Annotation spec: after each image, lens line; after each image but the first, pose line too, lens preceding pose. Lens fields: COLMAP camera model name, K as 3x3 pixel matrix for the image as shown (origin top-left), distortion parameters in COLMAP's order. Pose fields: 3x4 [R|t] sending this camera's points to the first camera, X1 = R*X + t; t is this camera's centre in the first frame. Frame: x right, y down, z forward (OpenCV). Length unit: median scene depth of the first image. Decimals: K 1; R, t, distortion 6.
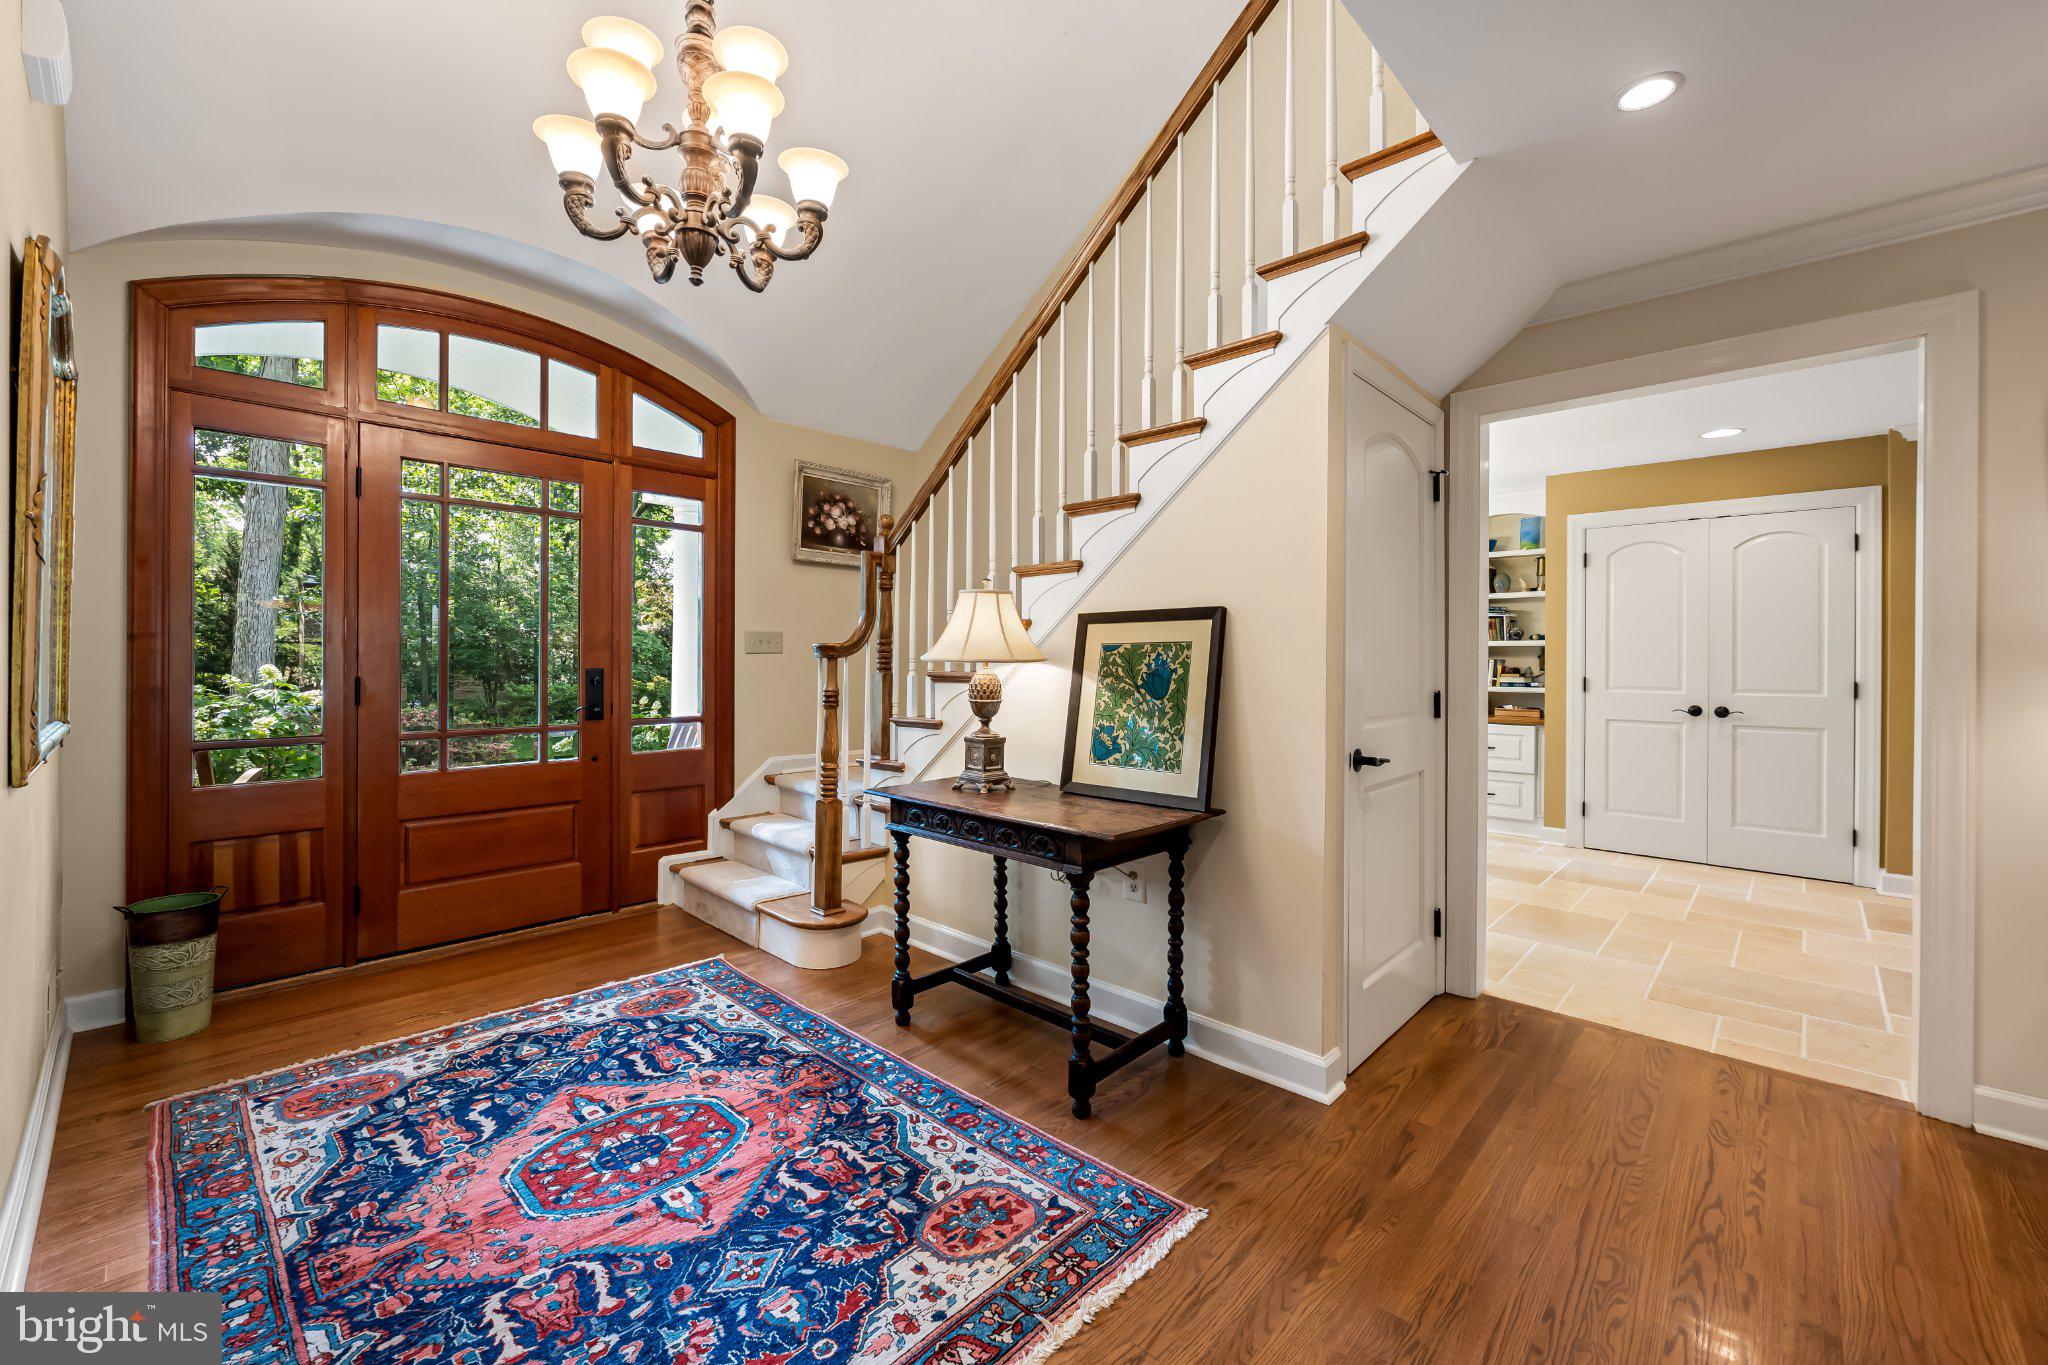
lens RADIAL K [[824.2, 0, 1020.2], [0, 824.2, 663.2], [0, 0, 1]] dist [-0.005868, 0.000438]
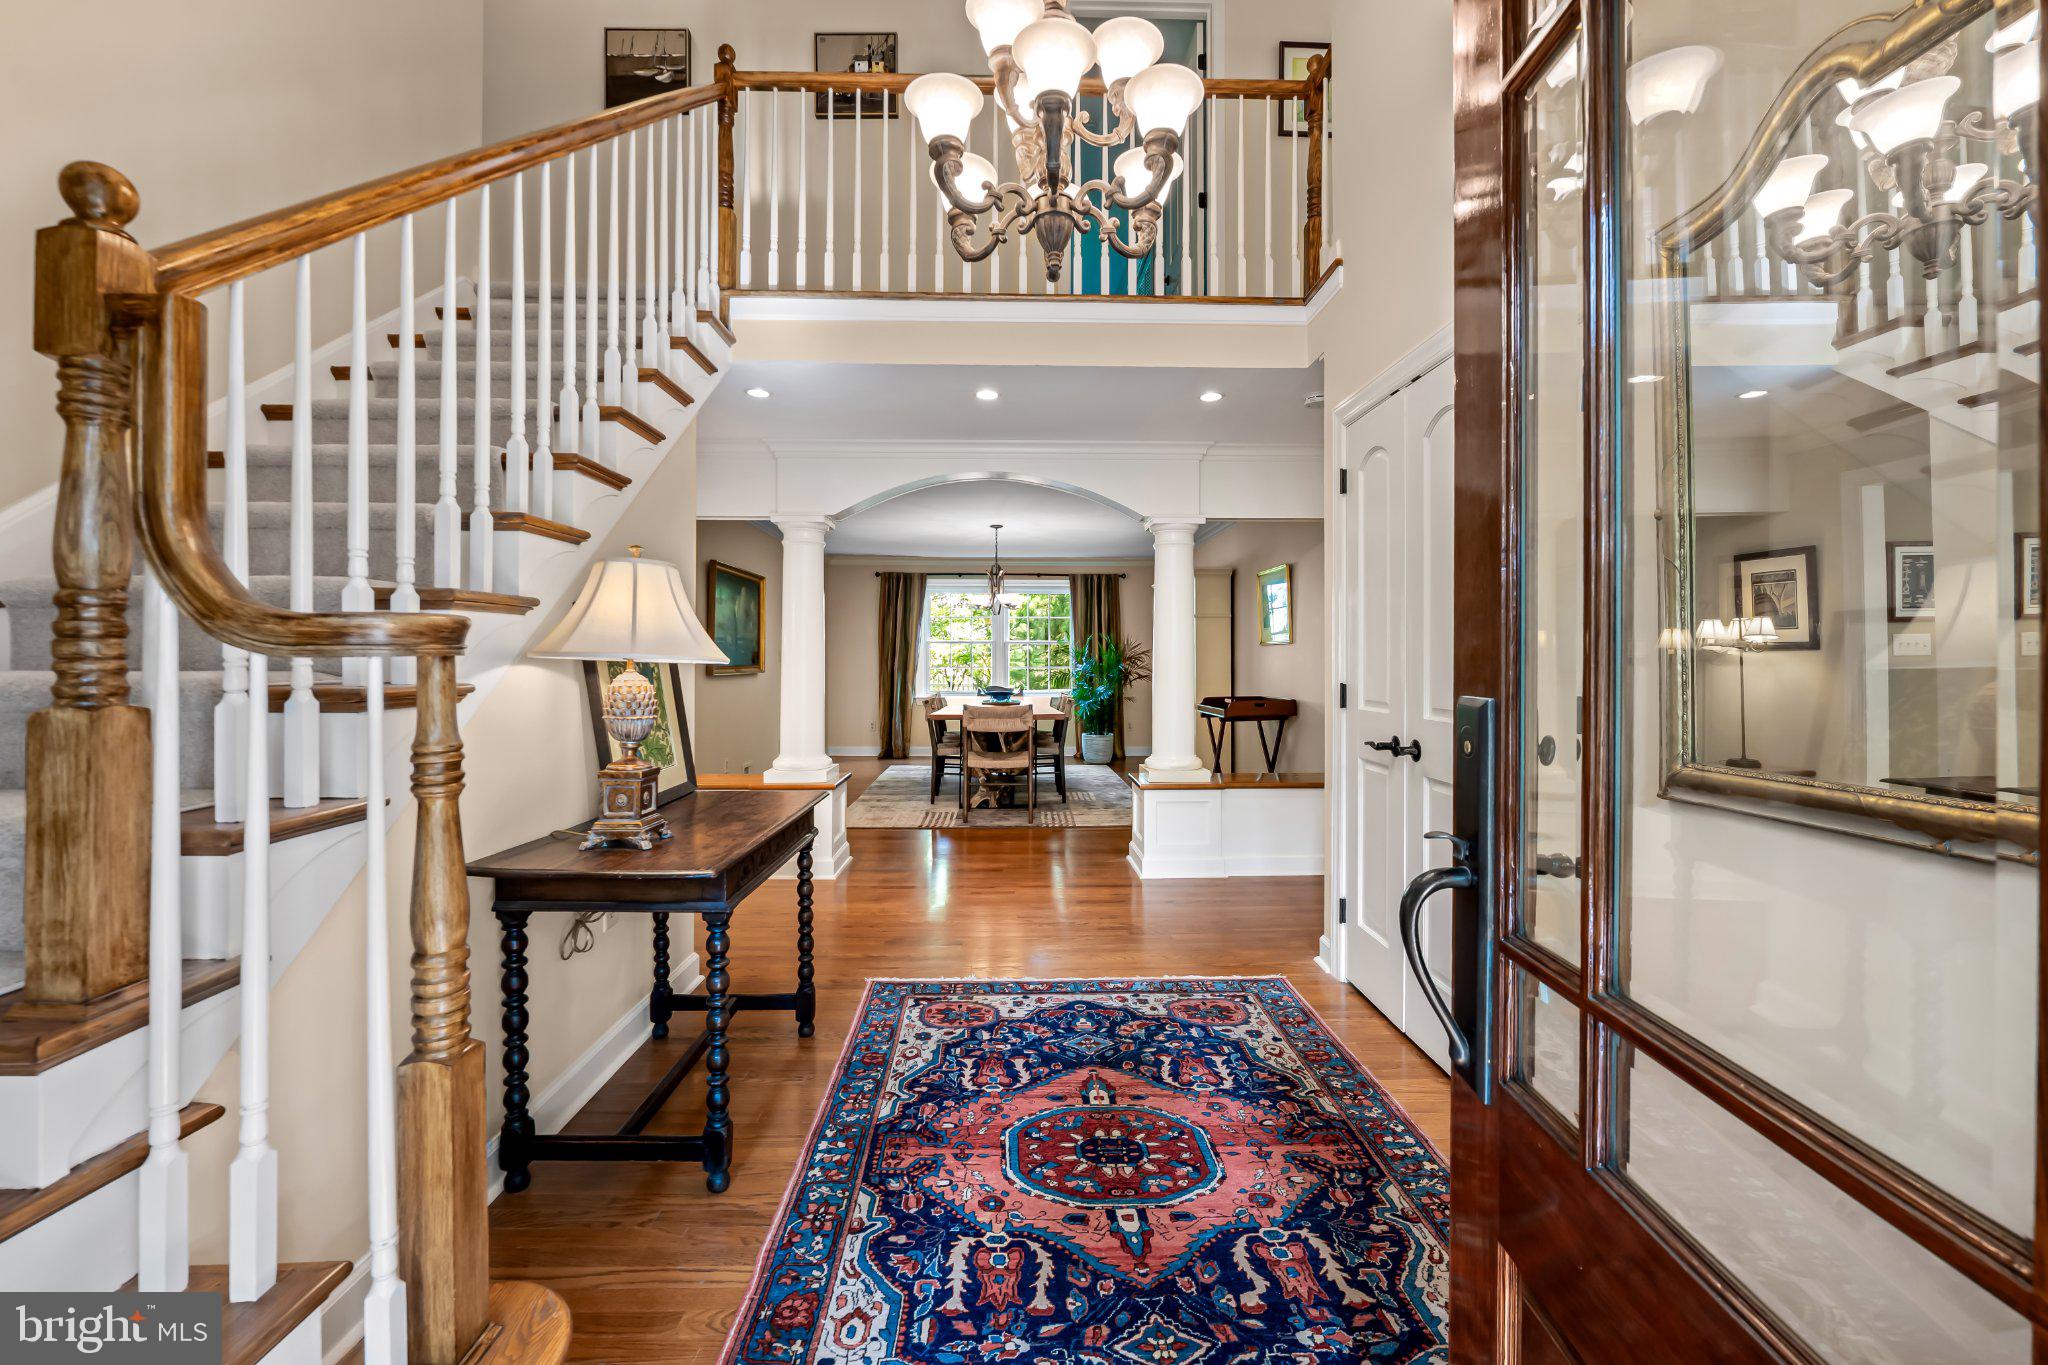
lens RADIAL K [[824.2, 0, 1015.5], [0, 824.2, 661.7], [0, 0, 1]] dist [-0.005868, 0.000438]
pose [[-0.697875, -0.007813, 0.716177, -1.107970], [-0.001746, 0.999956, 0.009207, -0.015779], [-0.716218, 0.005174, -0.697858, 1.784455]]
